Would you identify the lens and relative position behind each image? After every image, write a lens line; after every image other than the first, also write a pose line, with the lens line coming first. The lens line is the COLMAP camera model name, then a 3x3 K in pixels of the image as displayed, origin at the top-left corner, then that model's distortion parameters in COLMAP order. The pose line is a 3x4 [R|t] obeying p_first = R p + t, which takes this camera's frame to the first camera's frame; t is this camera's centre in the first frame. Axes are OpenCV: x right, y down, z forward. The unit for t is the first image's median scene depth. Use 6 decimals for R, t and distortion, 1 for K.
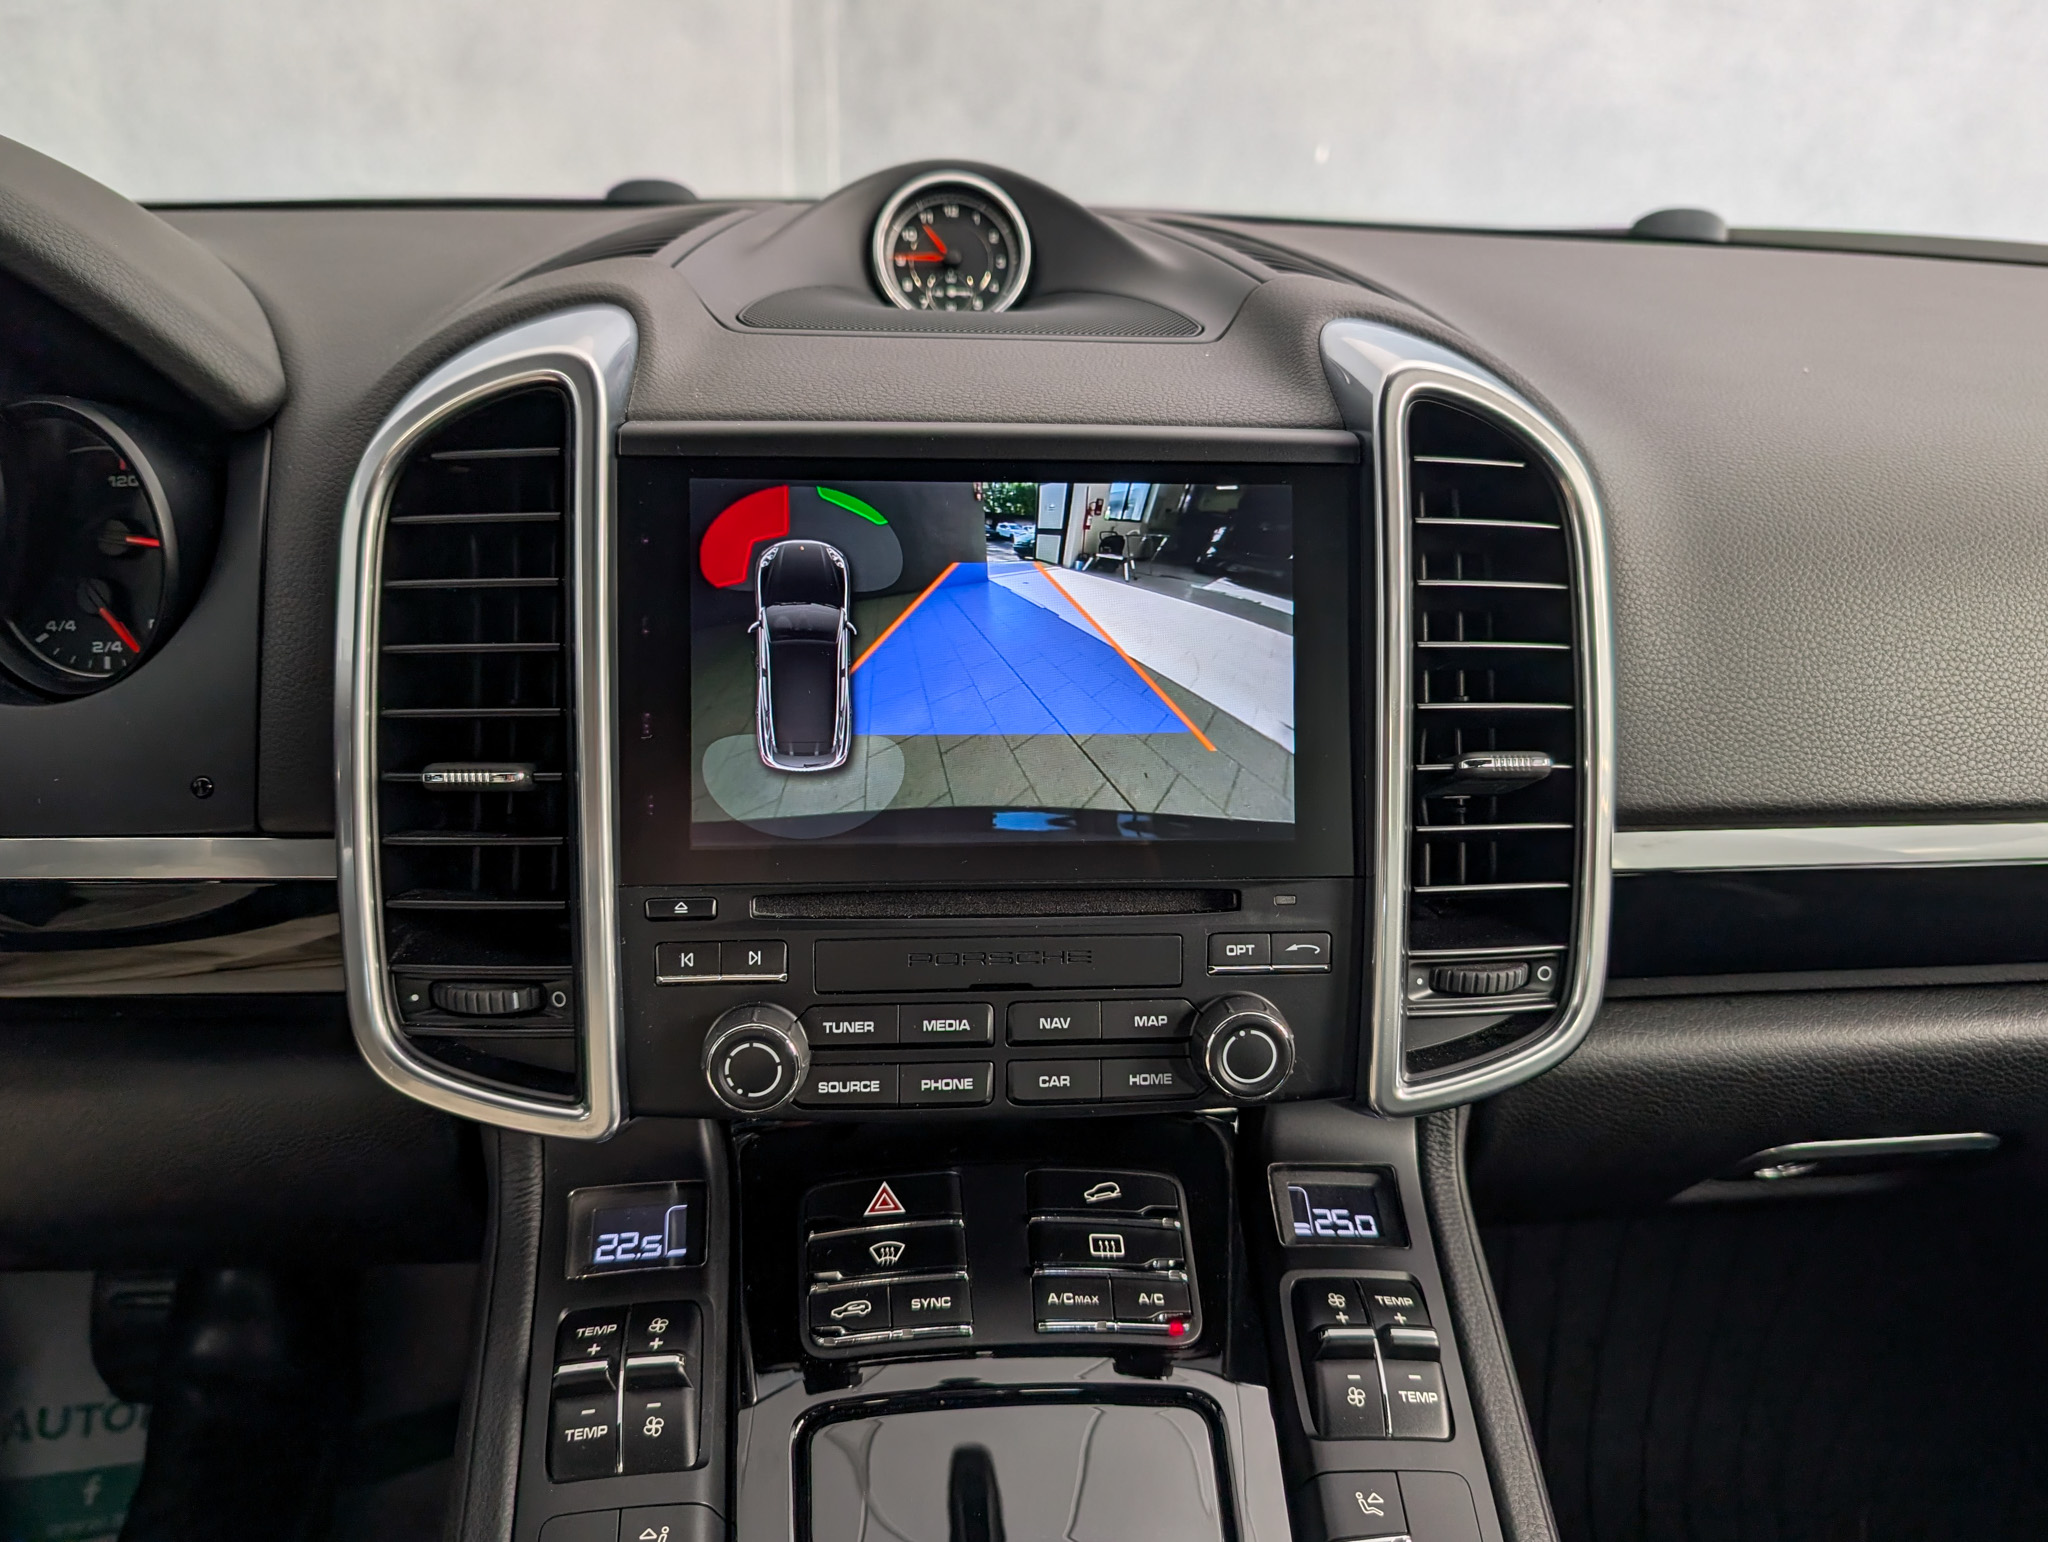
lens RADIAL K [[1551.9, 0, 1024.0], [0, 1551.9, 771.0], [0, 0, 1]] dist [0.027399, -0.003257]
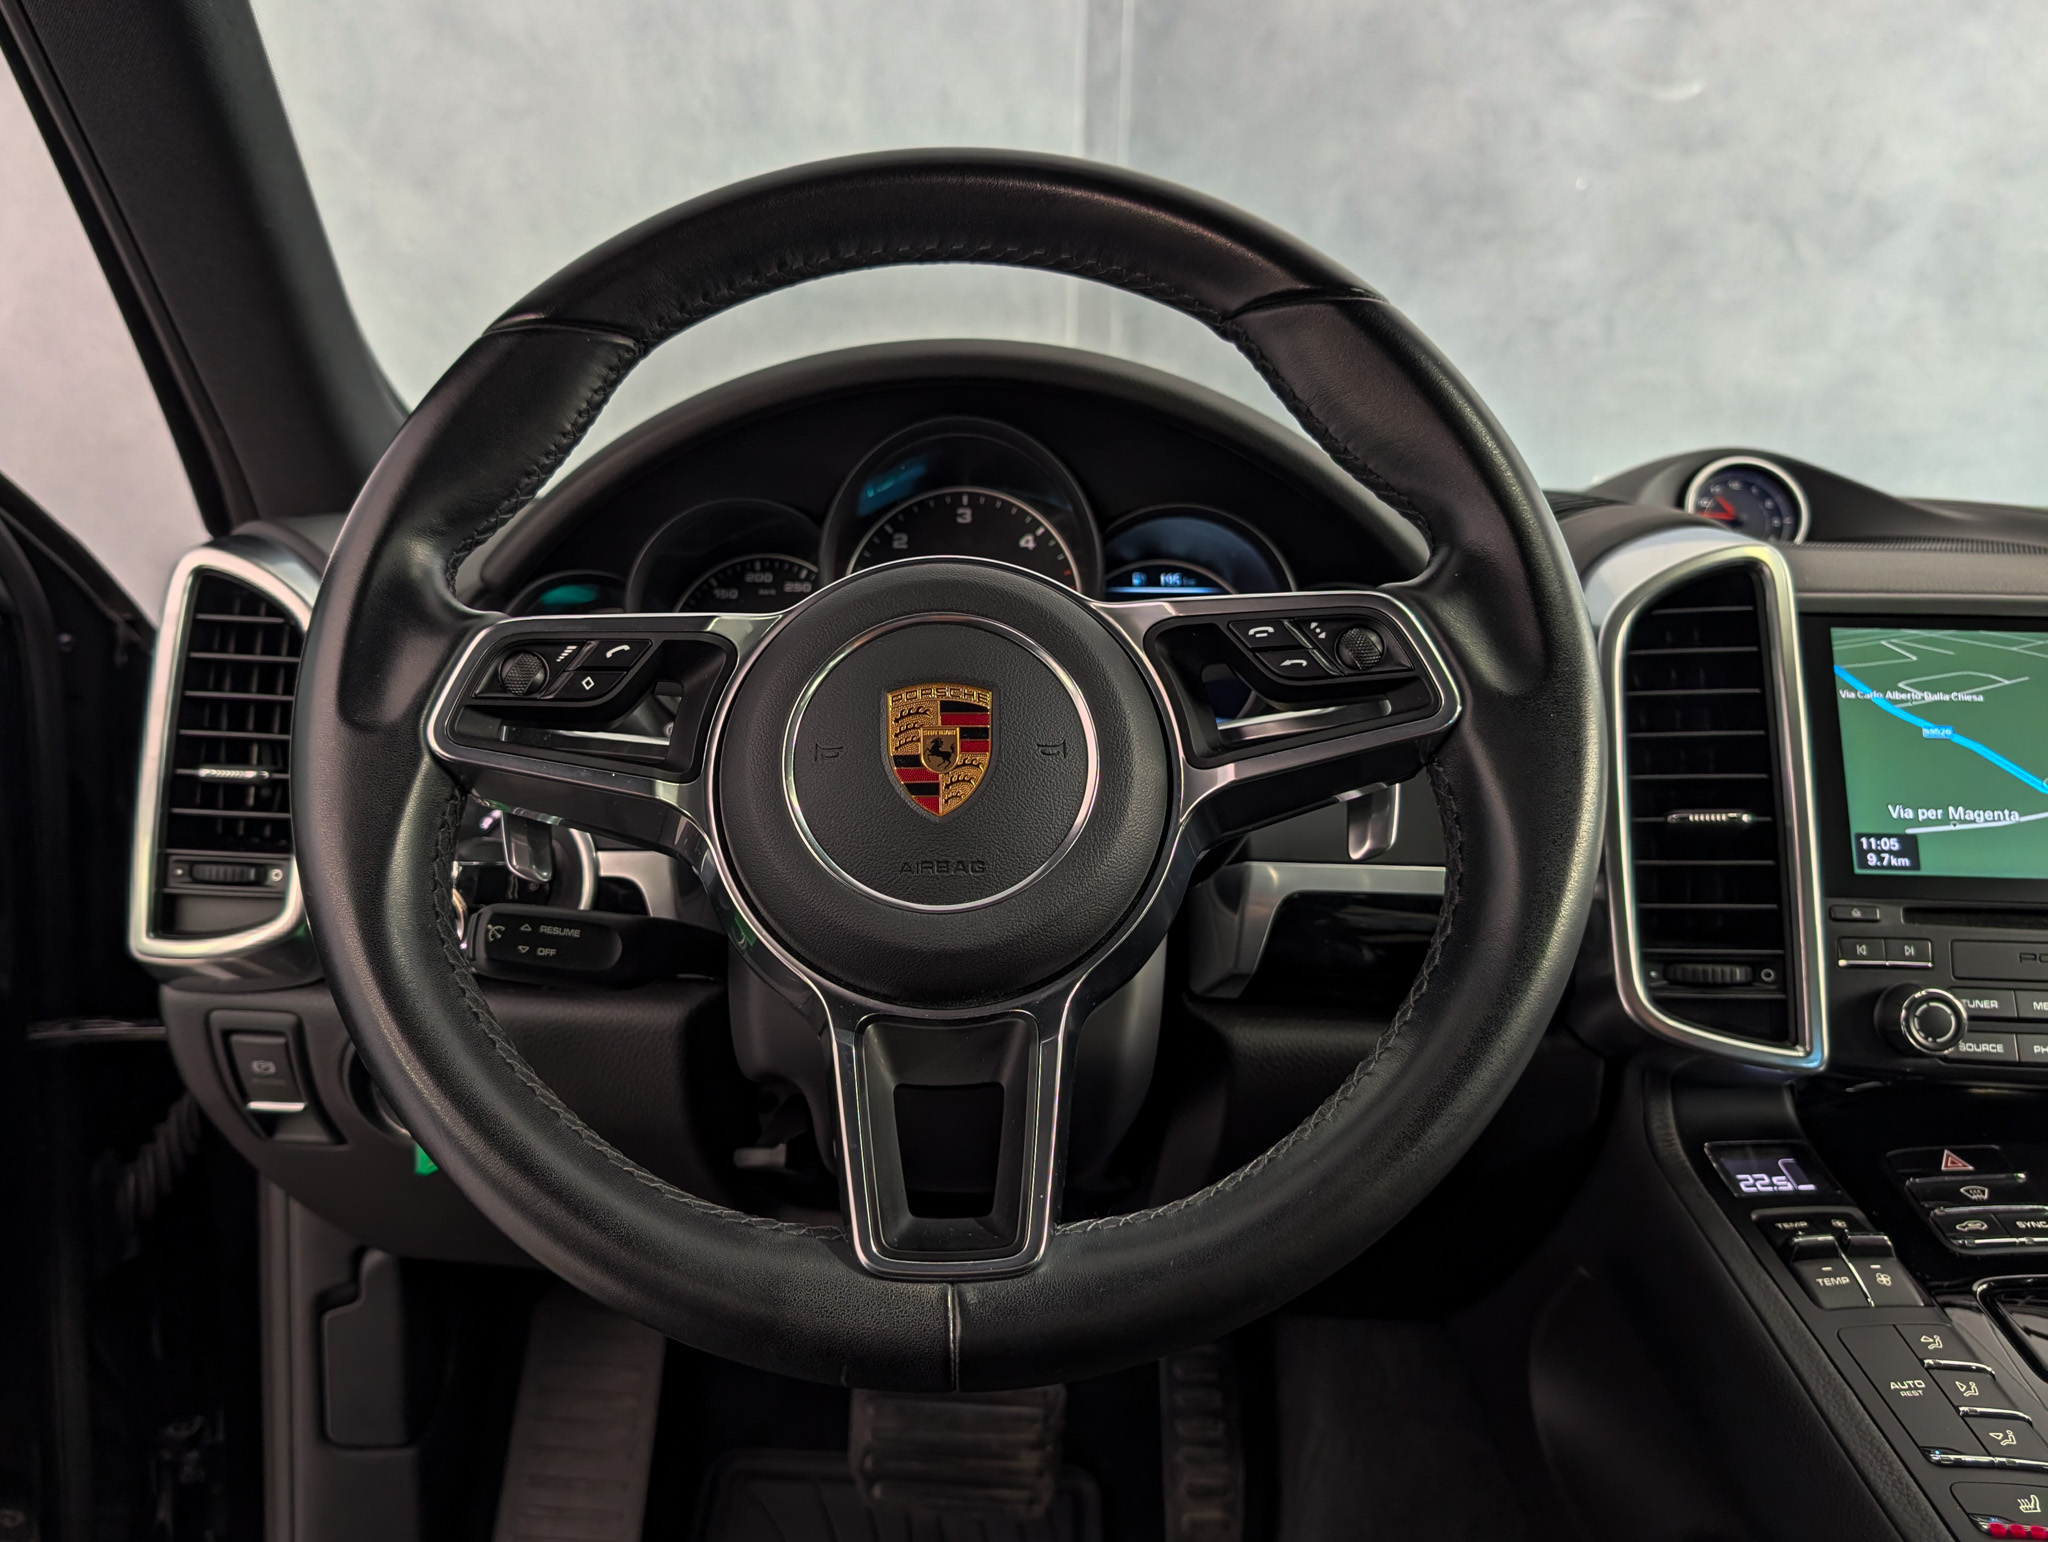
lens RADIAL K [[1603.4, 0, 939.6], [0, 1603.4, 753.7], [0, 0, 1]] dist [0.000008, -0.001442]
pose [[0.991141, 0.009881, -0.132444, -0.837305], [-0.038250, 0.976214, -0.213410, 0.283443], [0.127185, 0.216585, 0.967944, -0.561218]]
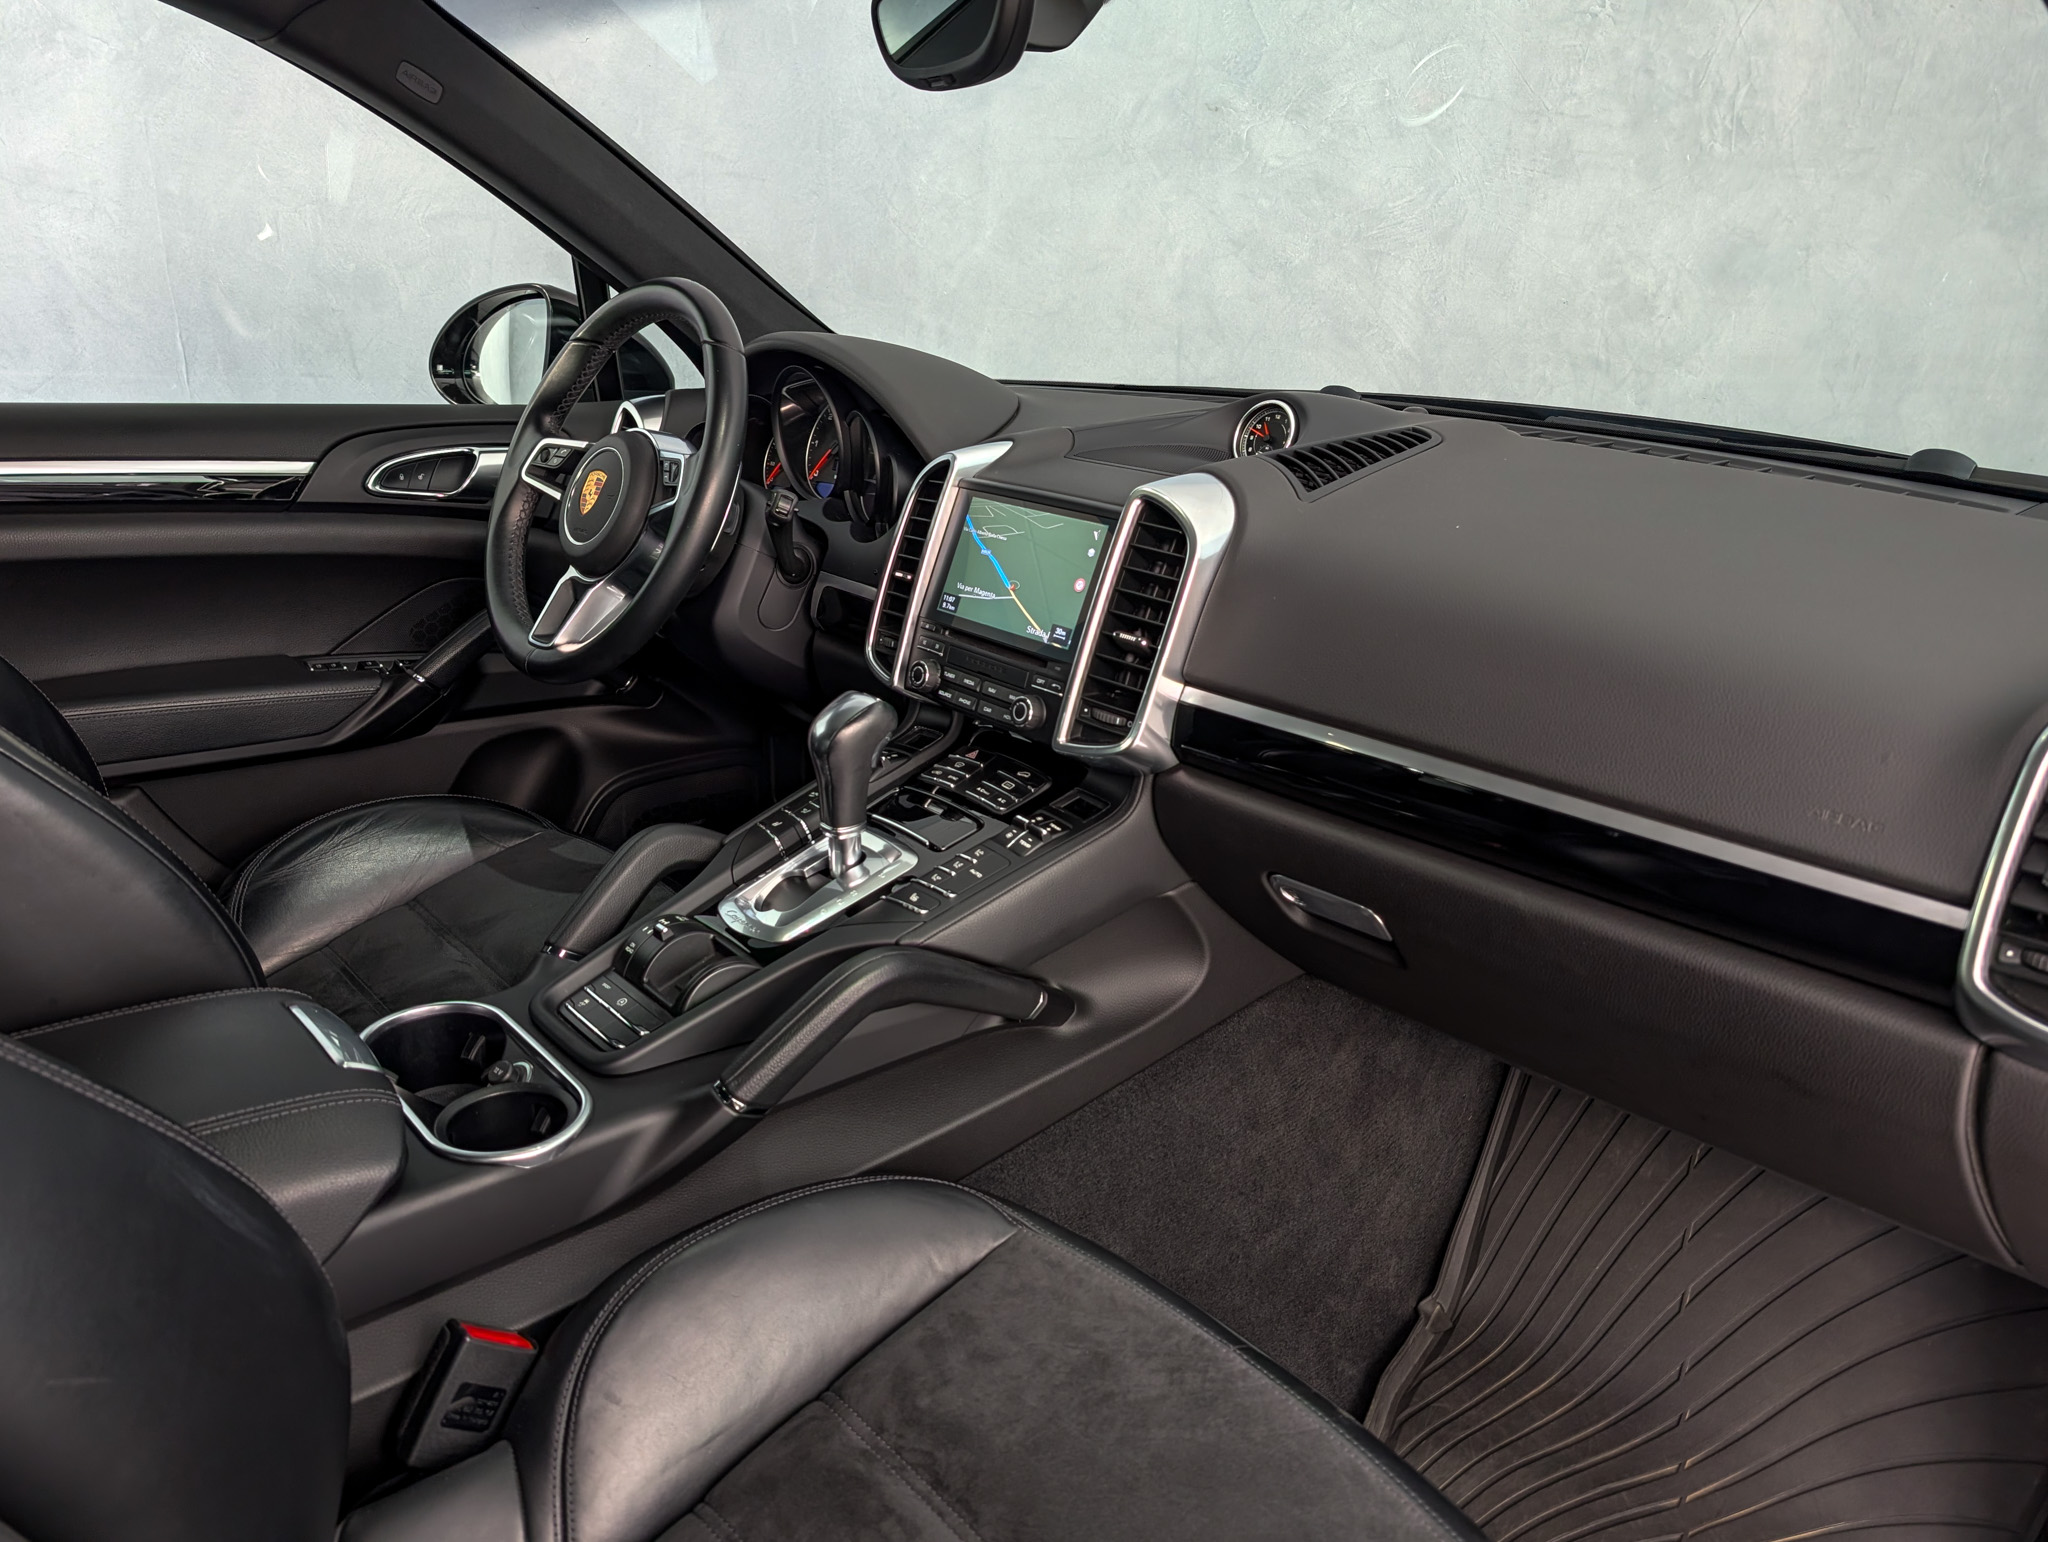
lens RADIAL K [[1441.8, 0, 1024.0], [0, 1441.8, 771.0], [0, 0, 1]] dist [0.007171, 0.005087]
pose [[0.583279, 0.256113, -0.770839, 2.173726], [-0.305085, 0.948585, 0.084318, 0.058086], [0.752801, 0.185991, 0.631426, -0.642453]]
